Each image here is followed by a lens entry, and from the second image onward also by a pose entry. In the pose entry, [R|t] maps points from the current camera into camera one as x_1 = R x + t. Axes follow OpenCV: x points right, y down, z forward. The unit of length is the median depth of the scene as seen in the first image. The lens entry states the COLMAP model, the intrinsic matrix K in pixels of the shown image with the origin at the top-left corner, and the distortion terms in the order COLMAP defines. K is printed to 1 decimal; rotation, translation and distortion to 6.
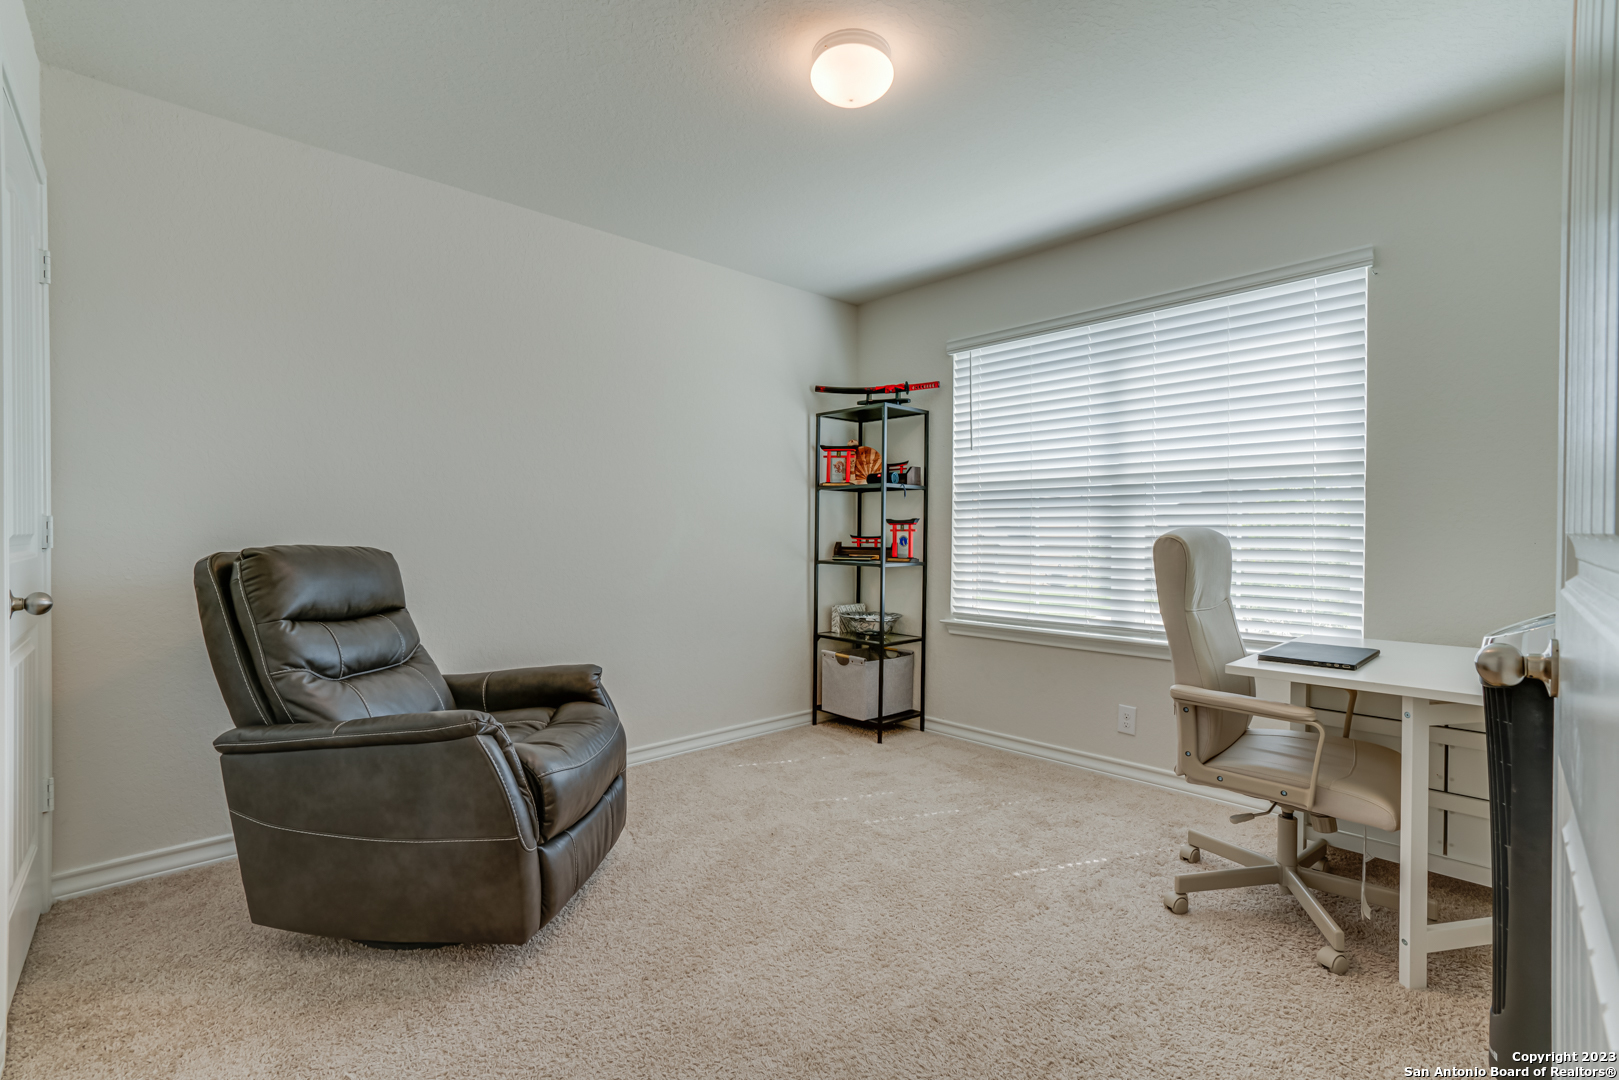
lens RADIAL K [[705.7, 0, 823.6], [0, 705.7, 539.3], [0, 0, 1]] dist [-0.014645, 0.001440]
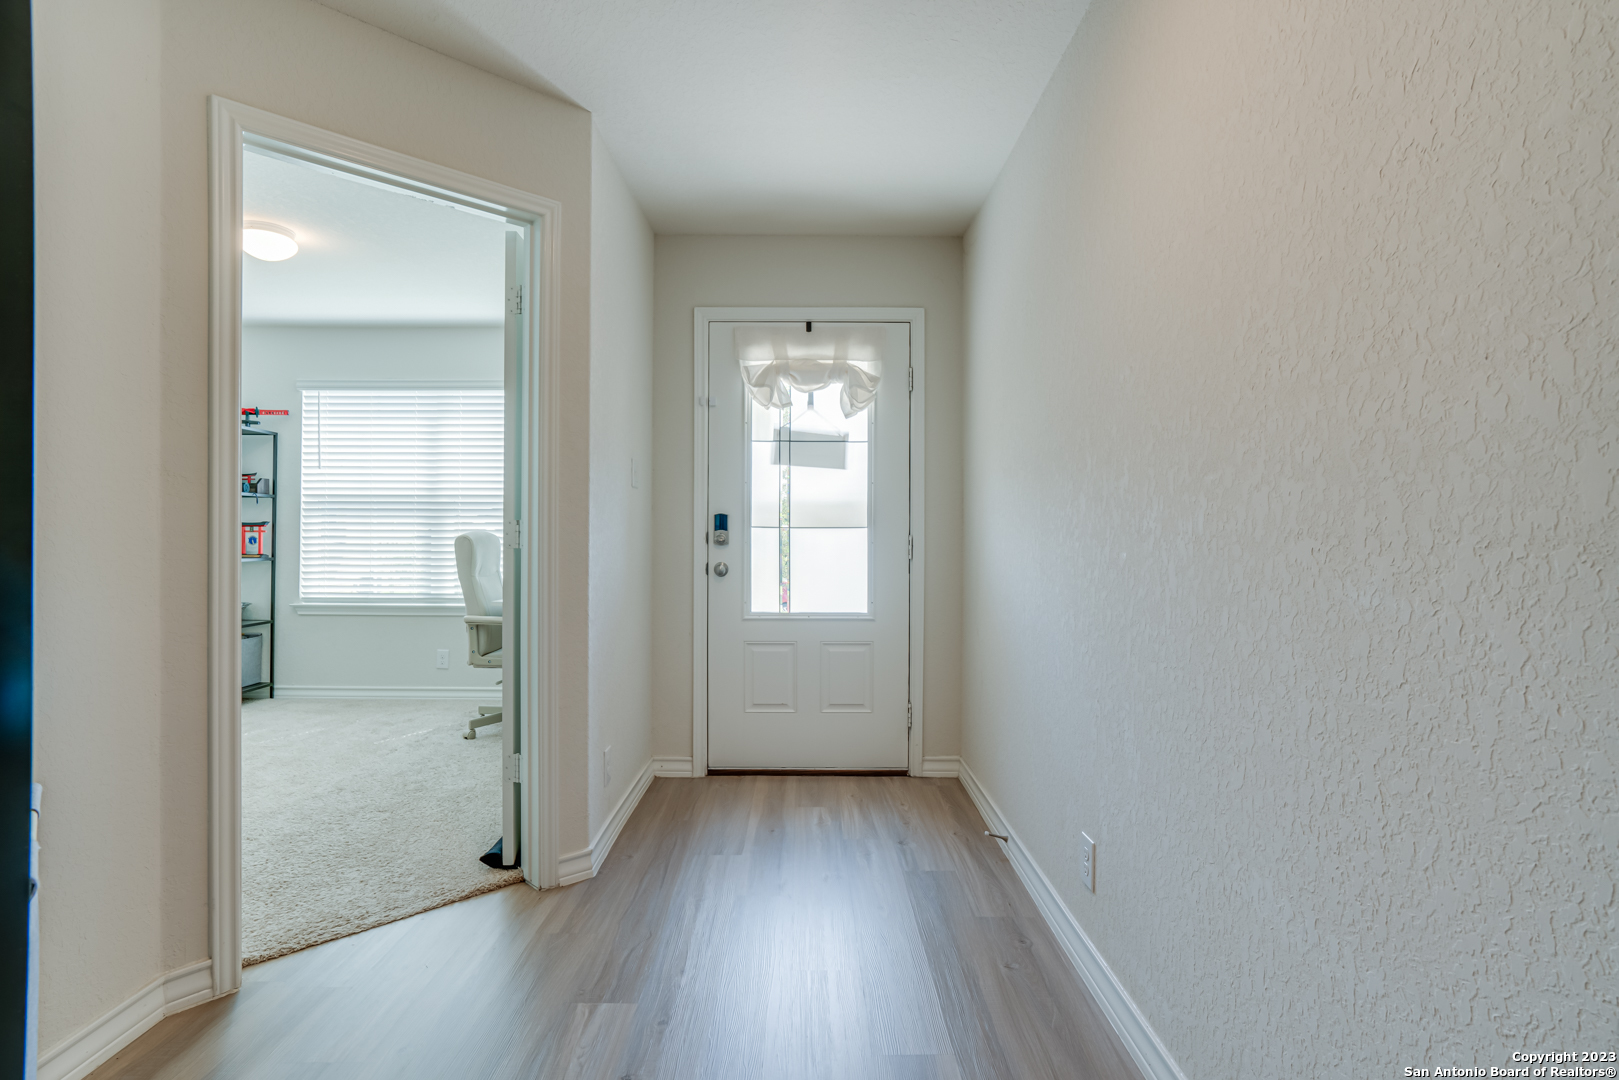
lens RADIAL K [[791.7, 0, 817.2], [0, 791.7, 531.8], [0, 0, 1]] dist [-0.028560, 0.000454]
pose [[0.660644, 0.001220, 0.750698, -0.249869], [0.001668, 0.999994, -0.003094, -0.006512], [-0.750697, 0.003296, 0.660638, -0.592549]]
